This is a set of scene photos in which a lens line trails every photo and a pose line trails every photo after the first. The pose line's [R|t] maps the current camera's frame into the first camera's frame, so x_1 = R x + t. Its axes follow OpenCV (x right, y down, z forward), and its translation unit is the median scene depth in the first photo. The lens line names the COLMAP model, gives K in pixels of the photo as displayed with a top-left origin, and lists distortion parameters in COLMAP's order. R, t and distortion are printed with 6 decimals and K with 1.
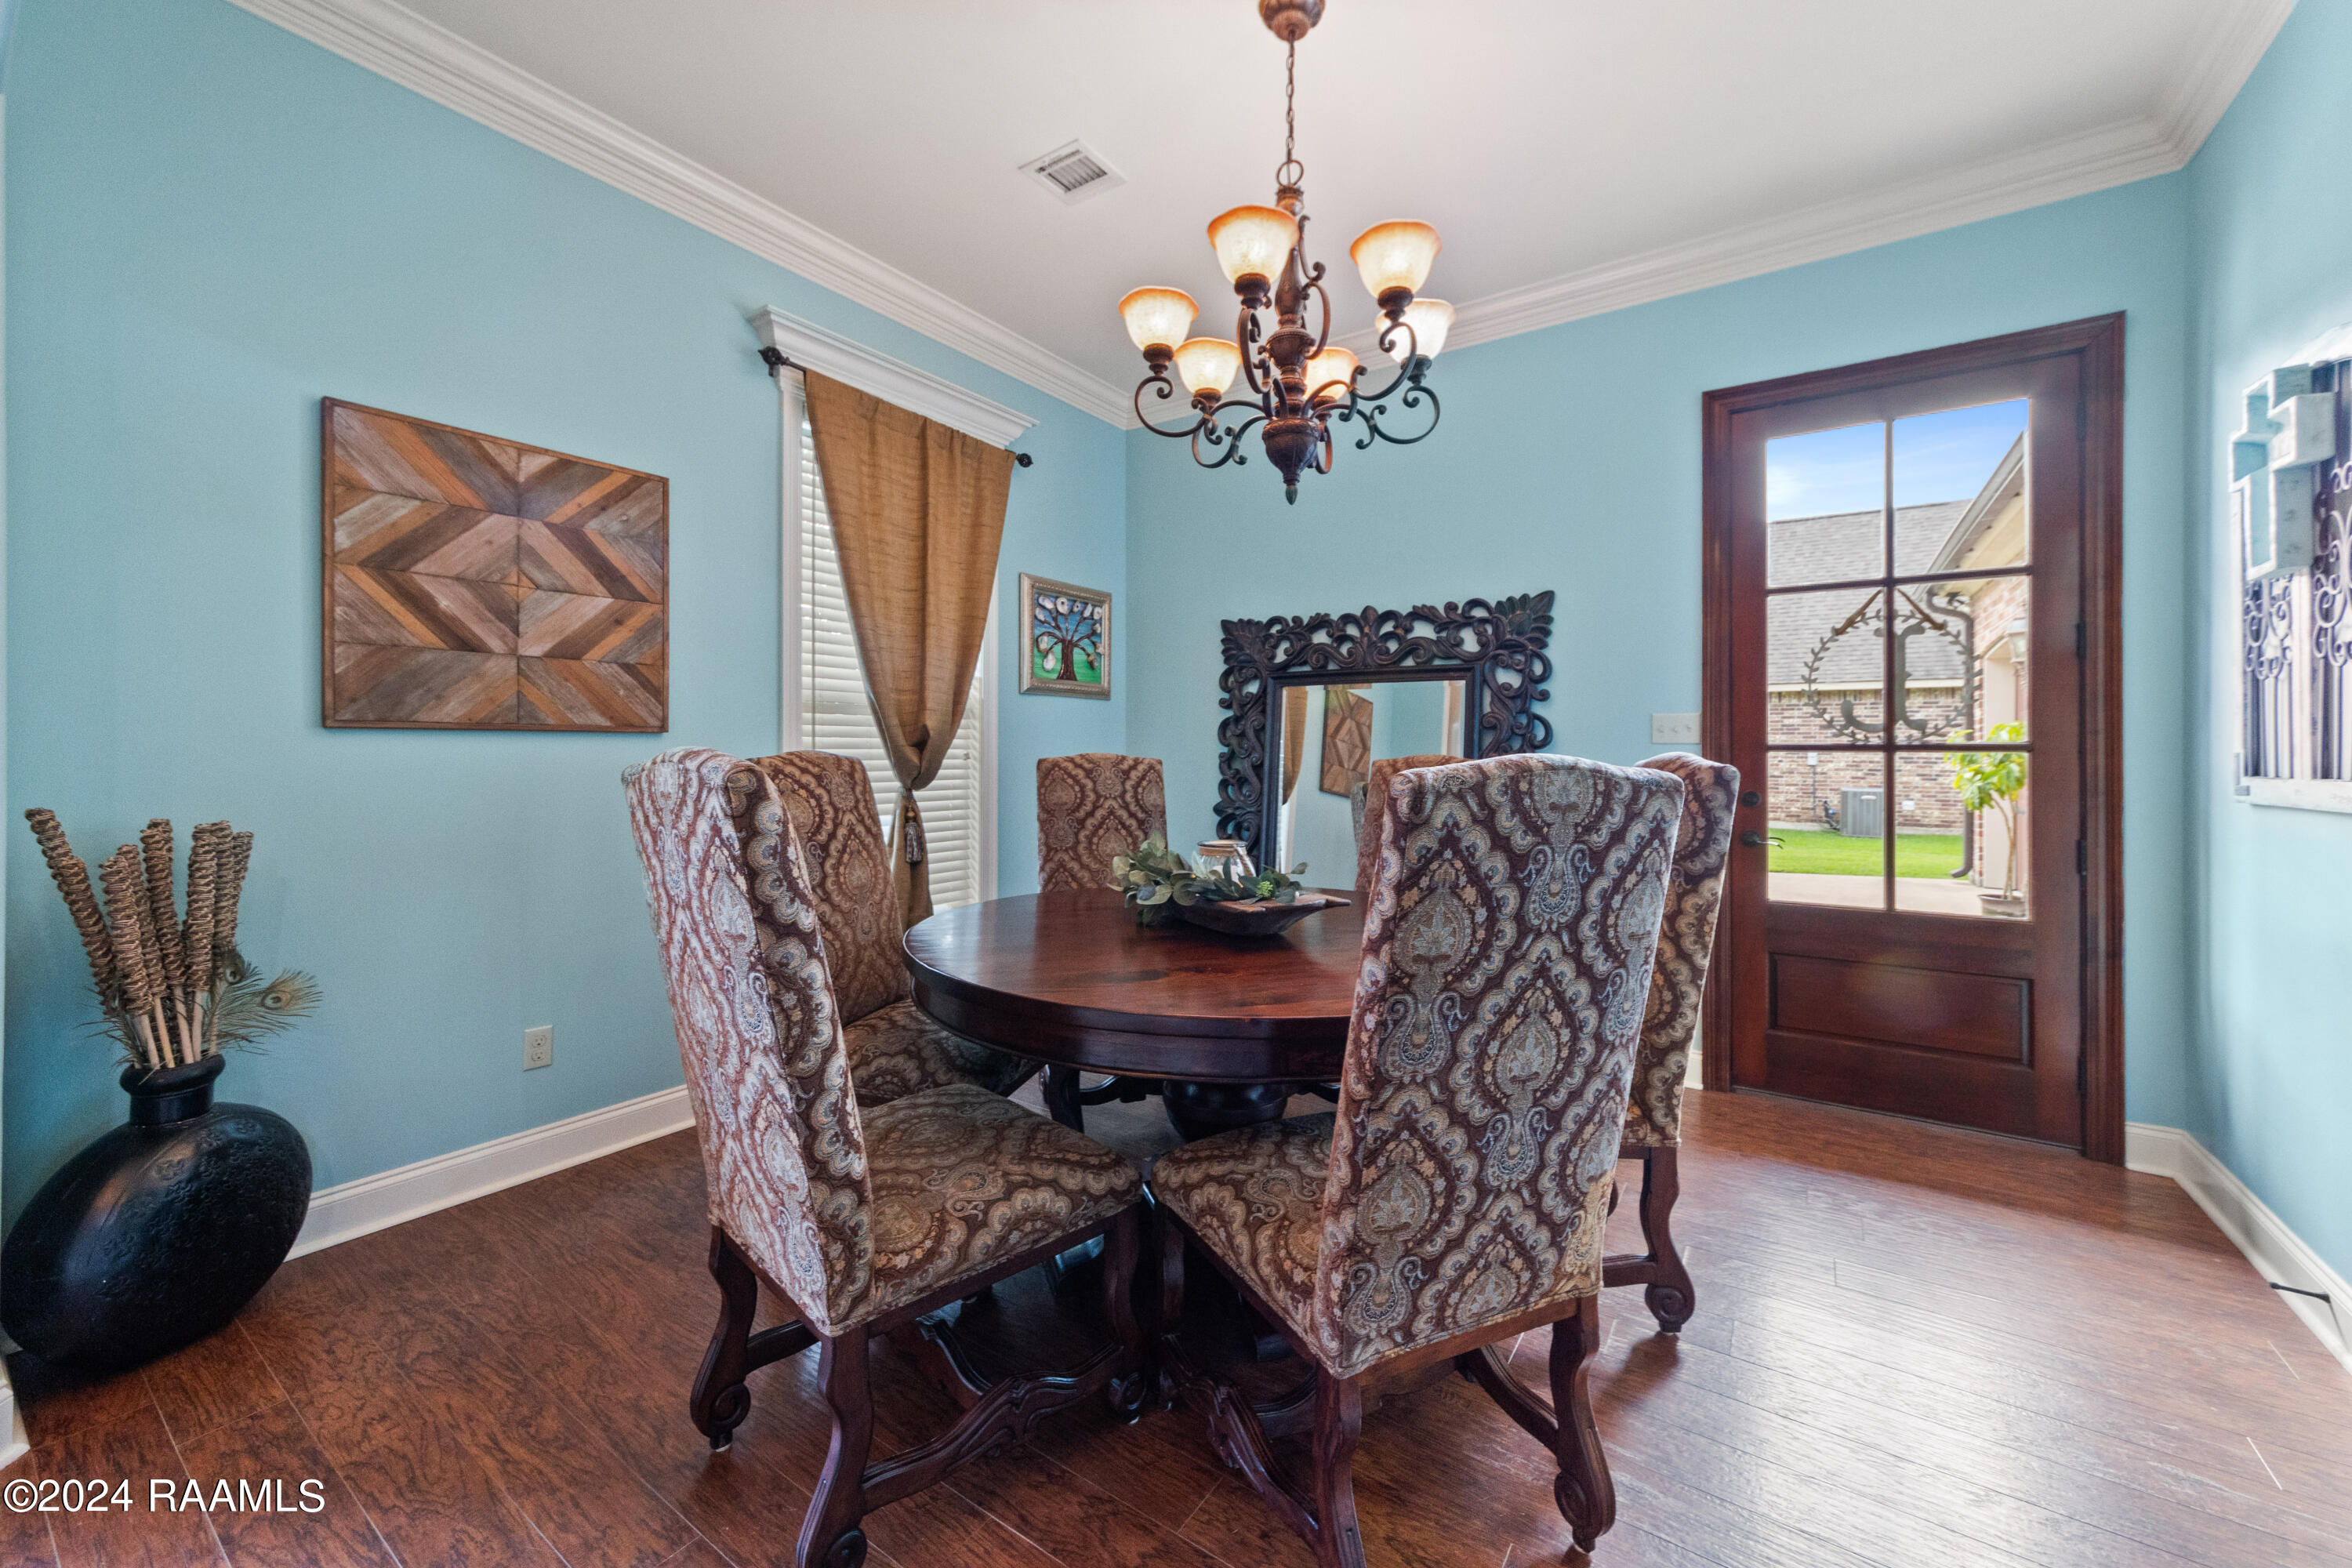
lens RADIAL K [[896.8, 0, 1187.2], [0, 896.8, 765.3], [0, 0, 1]] dist [0.001381, -0.000558]
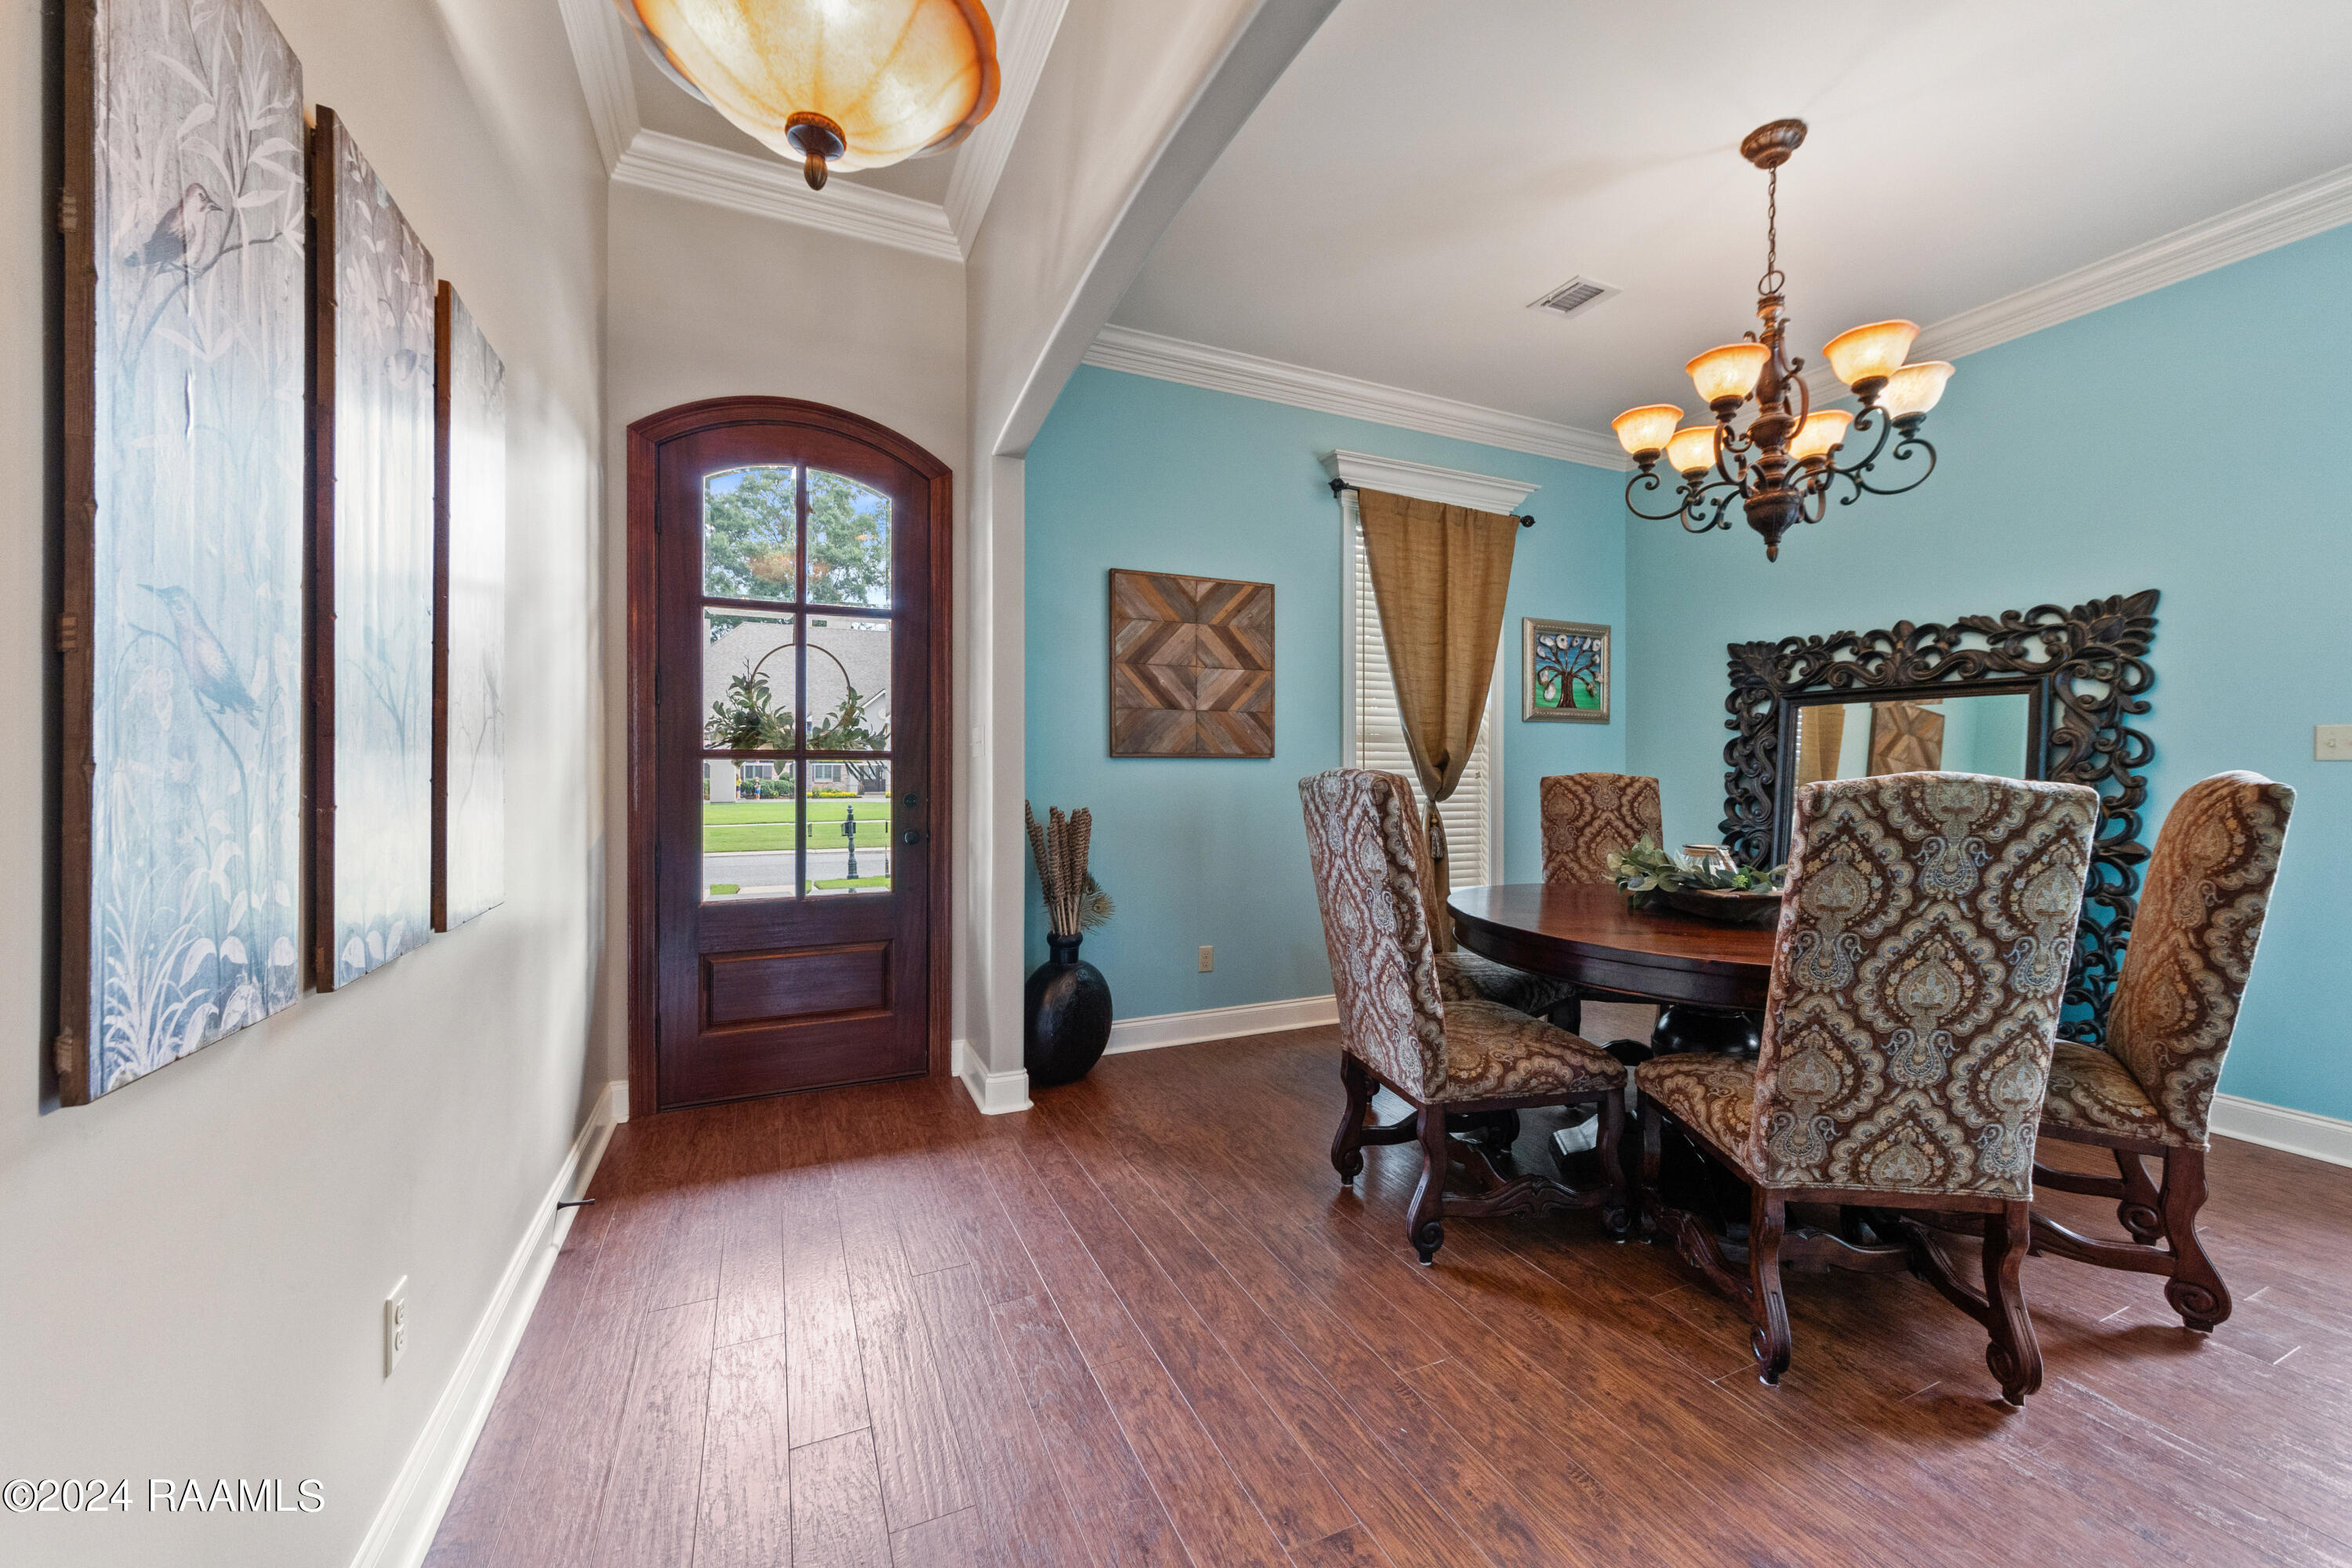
lens RADIAL K [[896.8, 0, 1187.2], [0, 896.8, 765.3], [0, 0, 1]] dist [0.001381, -0.000558]
pose [[0.862020, -0.003479, -0.506863, 0.049021], [-0.007918, 0.999762, -0.020327, 0.007651], [0.506813, 0.021536, 0.861787, -0.401884]]
